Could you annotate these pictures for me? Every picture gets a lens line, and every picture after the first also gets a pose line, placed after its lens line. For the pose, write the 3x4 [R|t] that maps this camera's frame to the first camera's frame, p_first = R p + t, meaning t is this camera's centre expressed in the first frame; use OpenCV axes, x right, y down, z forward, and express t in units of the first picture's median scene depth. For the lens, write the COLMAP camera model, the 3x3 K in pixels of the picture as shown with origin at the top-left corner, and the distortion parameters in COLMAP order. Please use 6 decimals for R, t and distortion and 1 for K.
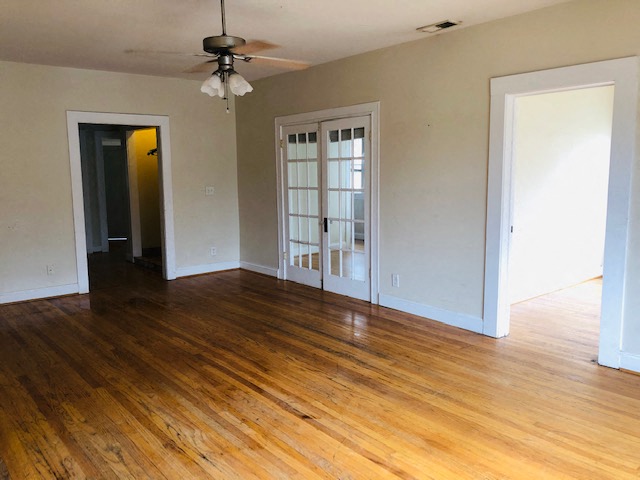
lens RADIAL K [[526.8, 0, 319.9], [0, 526.8, 240.0], [0, 0, 1]] dist [0.000962, -0.001551]
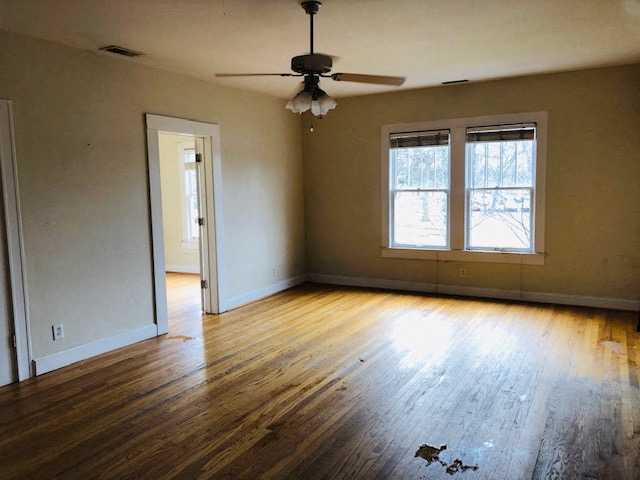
lens RADIAL K [[526.8, 0, 319.9], [0, 526.8, 239.5], [0, 0, 1]] dist [0.000962, -0.001551]
pose [[-0.365149, -0.084306, 0.927124, -1.013043], [0.146889, 0.978199, 0.146802, -0.164257], [-0.919288, 0.189789, -0.344804, 1.223741]]
